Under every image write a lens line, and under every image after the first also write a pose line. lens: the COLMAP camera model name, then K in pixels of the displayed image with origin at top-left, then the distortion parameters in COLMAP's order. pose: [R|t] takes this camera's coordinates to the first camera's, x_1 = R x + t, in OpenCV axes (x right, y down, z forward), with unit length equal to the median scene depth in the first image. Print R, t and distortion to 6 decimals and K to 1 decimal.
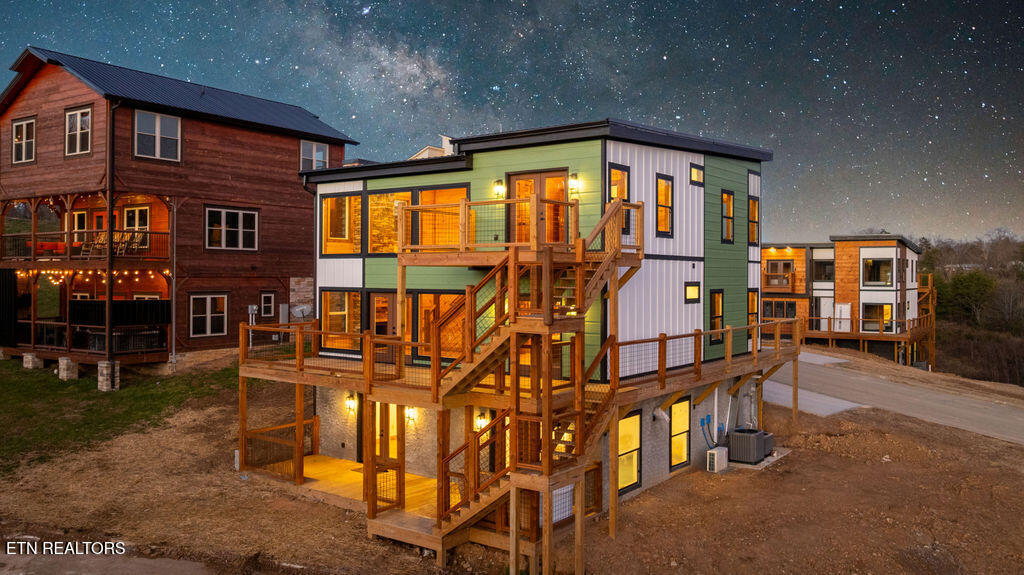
lens RADIAL K [[796.9, 0, 534.6], [0, 796.9, 283.7], [0, 0, 1]] dist [-0.009901, -0.000904]
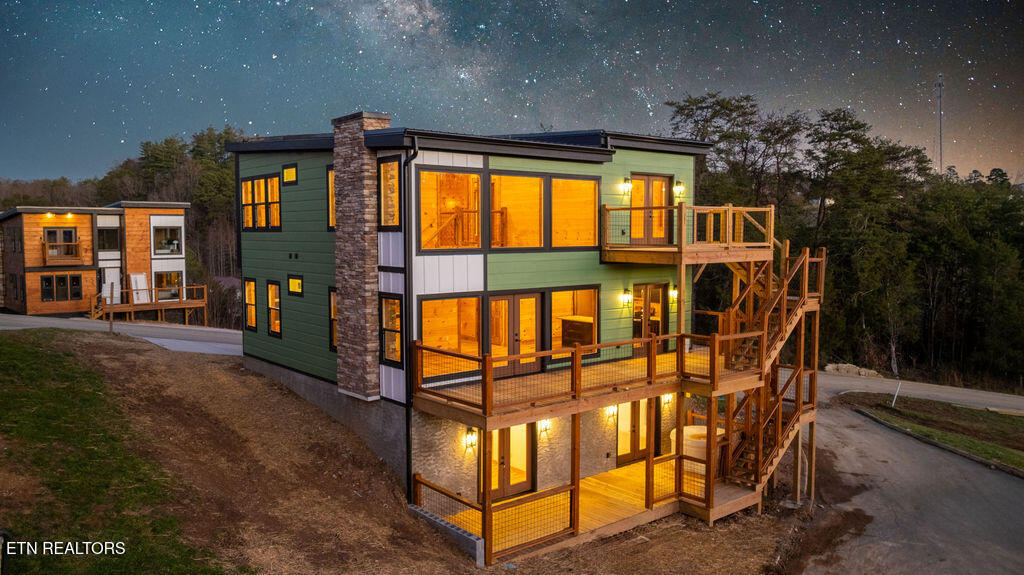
lens RADIAL K [[806.6, 0, 467.4], [0, 806.6, 290.4], [0, 0, 1]] dist [-0.007292, -0.004155]
pose [[0.282187, -0.075709, 0.956368, -0.777665], [0.009968, 0.997059, 0.075989, -0.044710], [-0.959308, -0.011911, 0.282111, 0.615393]]
